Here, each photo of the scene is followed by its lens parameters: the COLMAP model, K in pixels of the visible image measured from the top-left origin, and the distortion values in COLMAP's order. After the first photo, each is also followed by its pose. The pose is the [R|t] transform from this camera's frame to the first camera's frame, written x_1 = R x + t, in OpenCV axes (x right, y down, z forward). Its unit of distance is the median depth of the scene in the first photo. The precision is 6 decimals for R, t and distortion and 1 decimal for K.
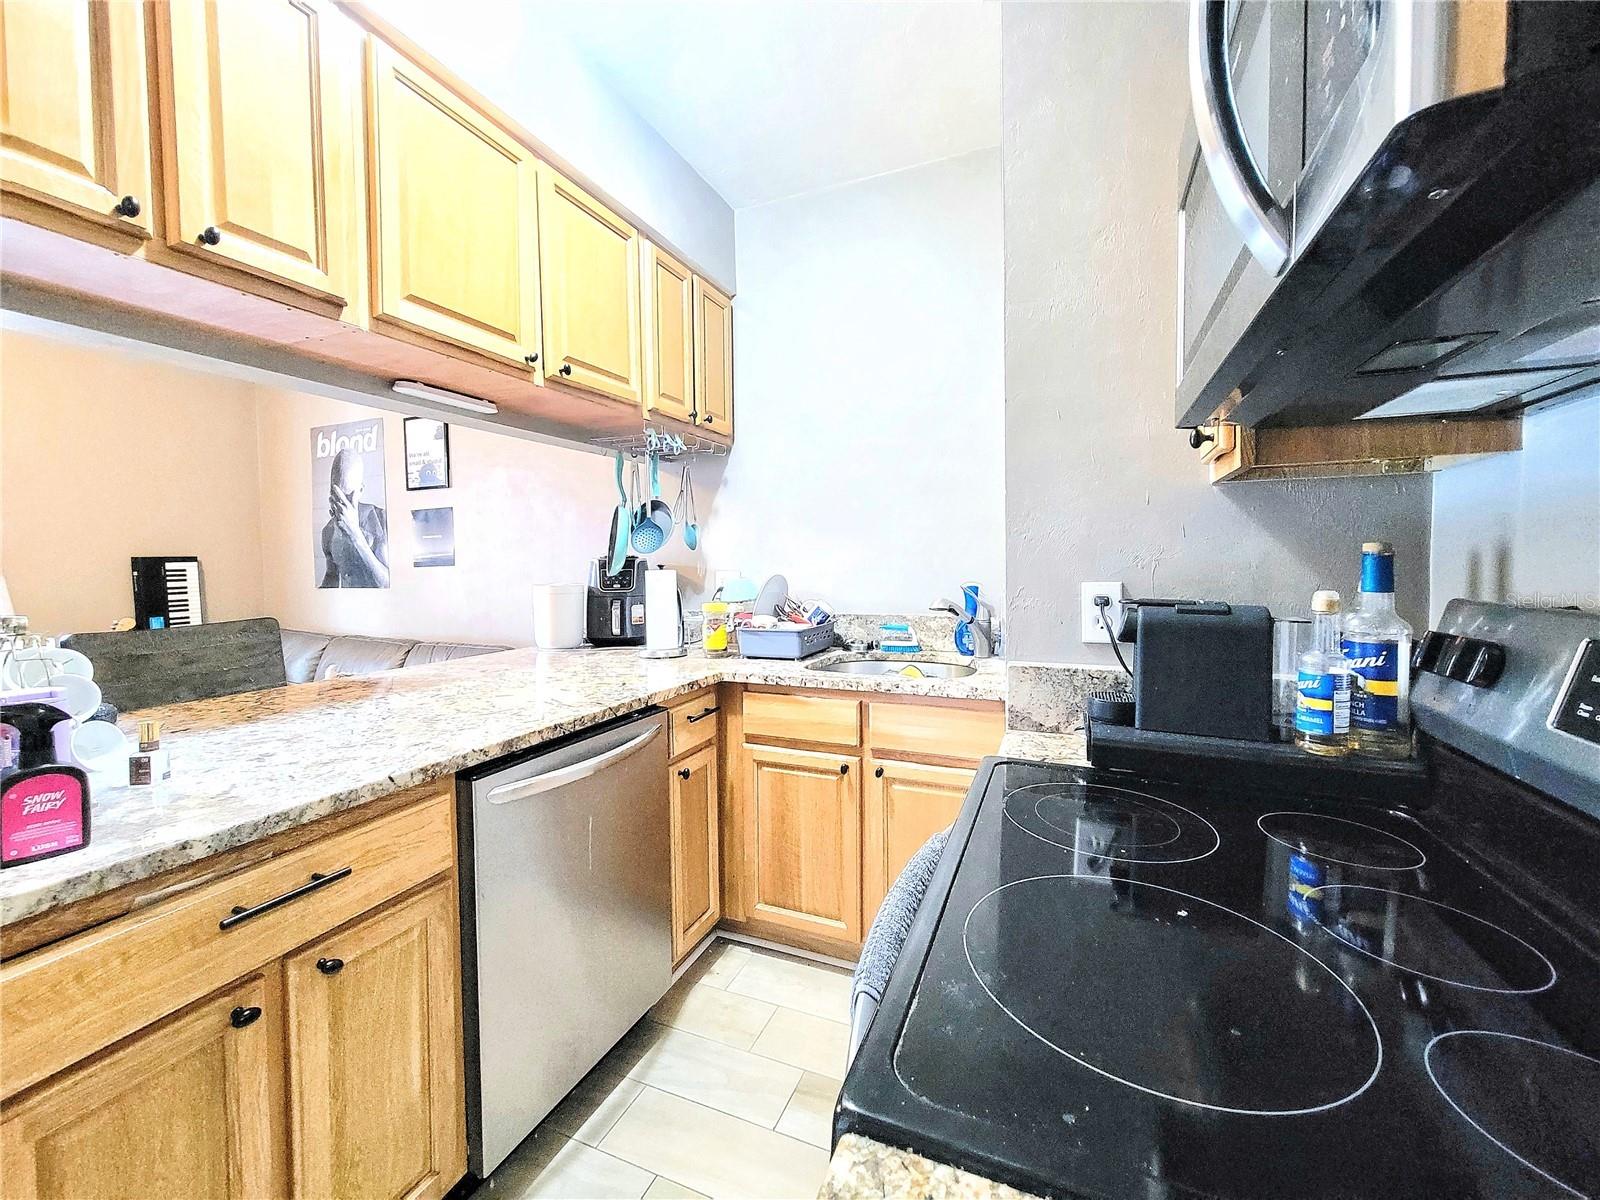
lens RADIAL K [[636.9, 0, 907.2], [0, 636.9, 580.9], [0, 0, 1]] dist [0.001310, 0.000187]
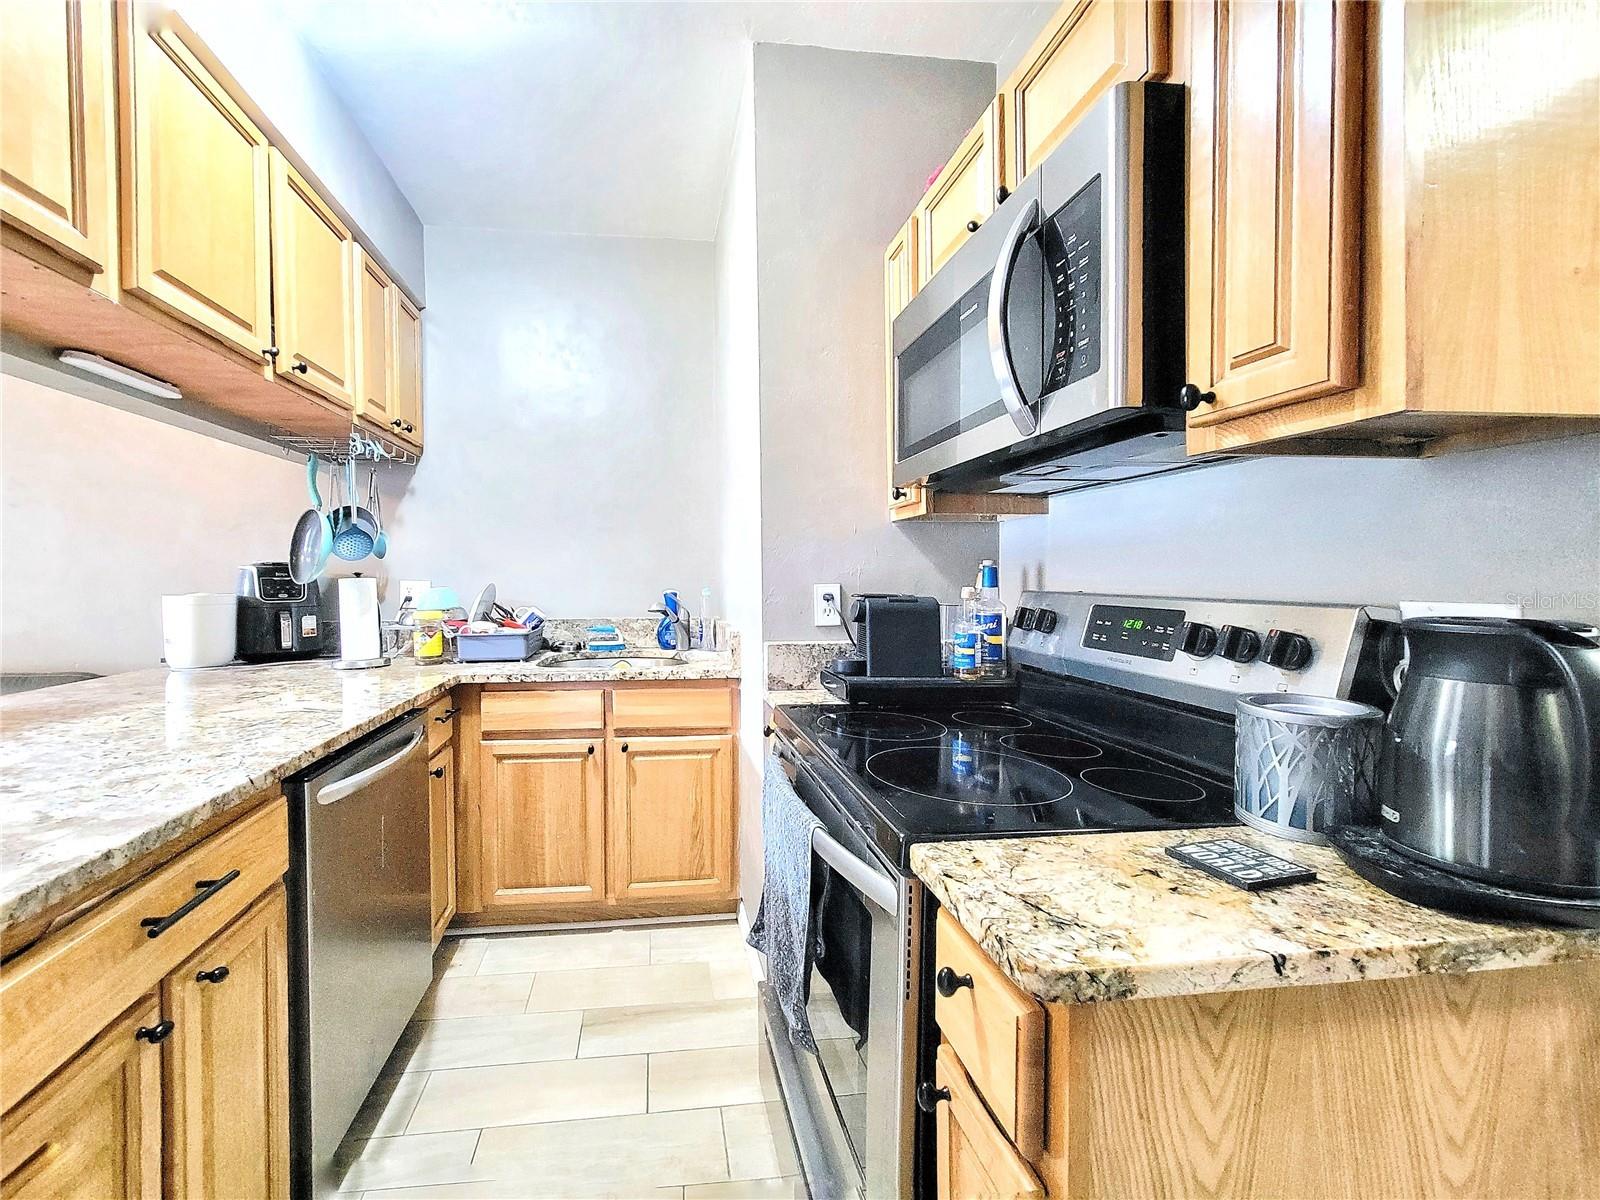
lens RADIAL K [[614.3, 0, 745.0], [0, 614.3, 580.6], [0, 0, 1]] dist [0.000071, 0.000186]
pose [[0.889746, 0.005228, 0.456427, -0.391653], [0.007849, 0.999611, -0.026750, 0.022625], [-0.456389, 0.027383, 0.889359, -0.135469]]
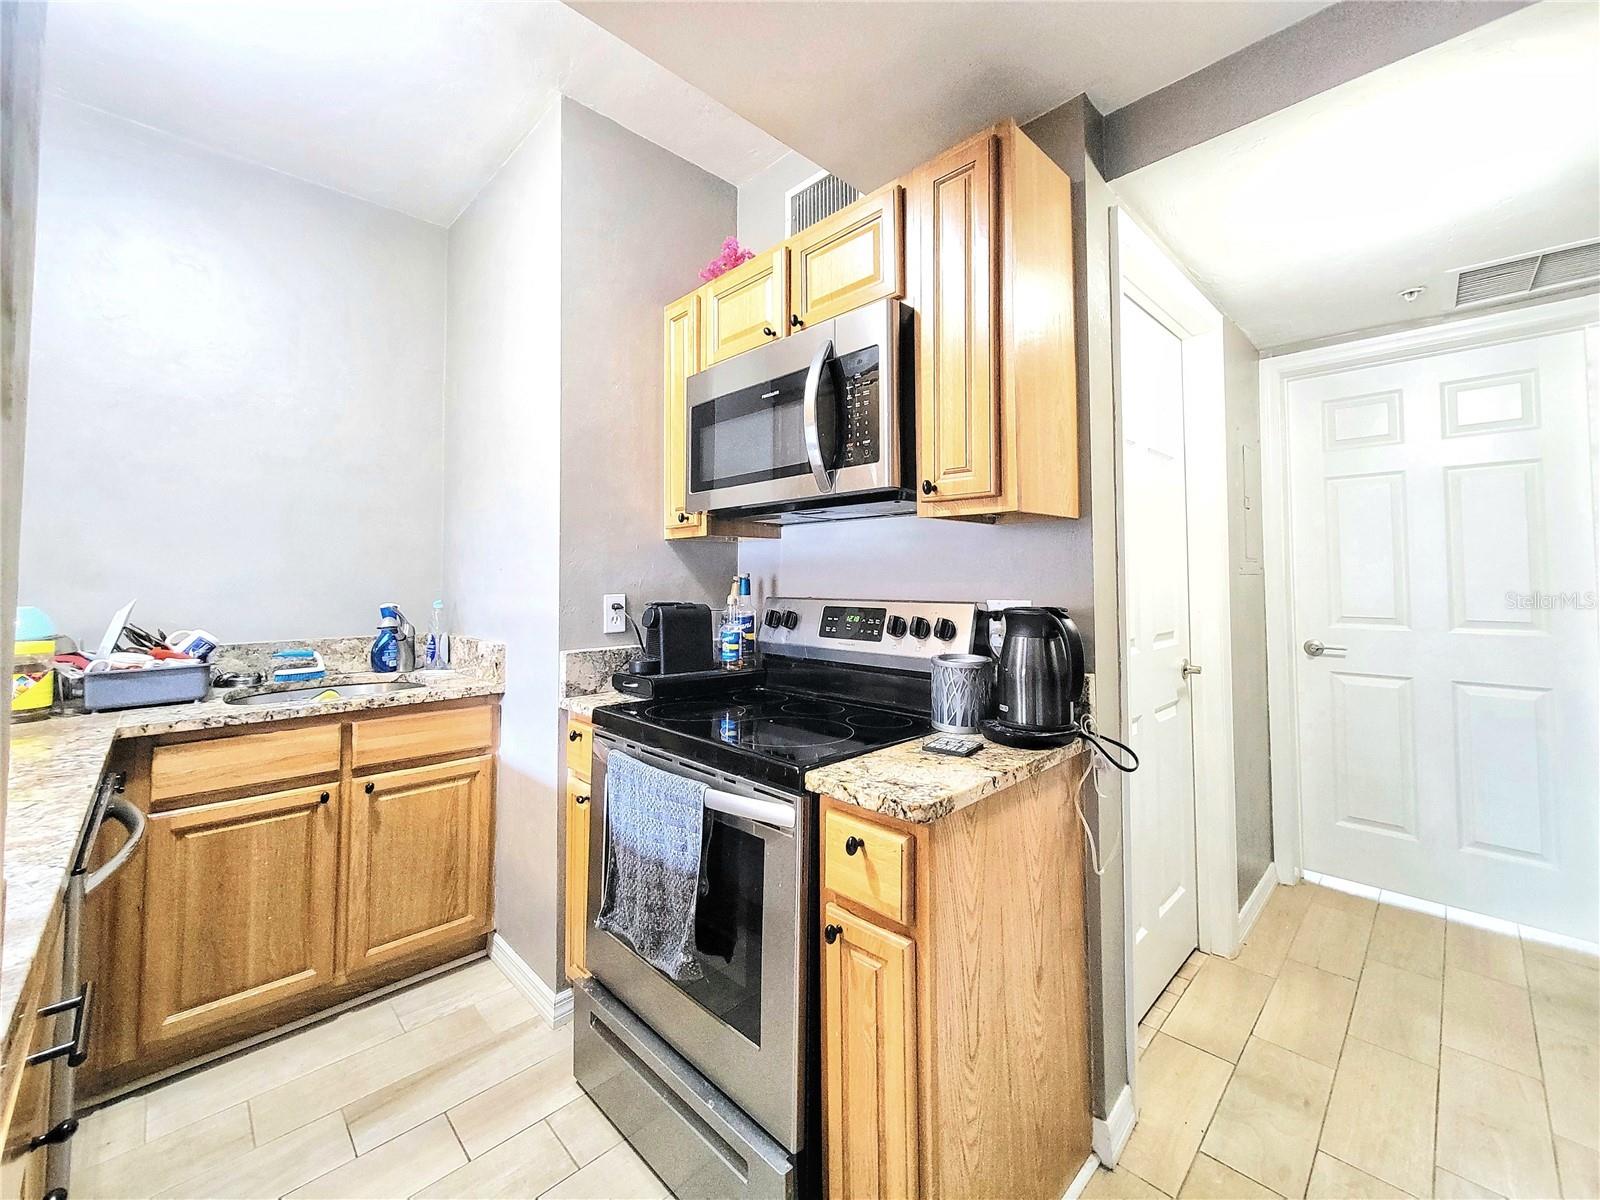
lens RADIAL K [[669.7, 0, 764.7], [0, 669.7, 549.3], [0, 0, 1]] dist [0.000238, 0.000073]
pose [[0.427725, 0.049155, 0.902572, -0.813468], [0.030400, 0.997173, -0.068714, 0.011917], [-0.903398, 0.056829, 0.425021, -0.054824]]
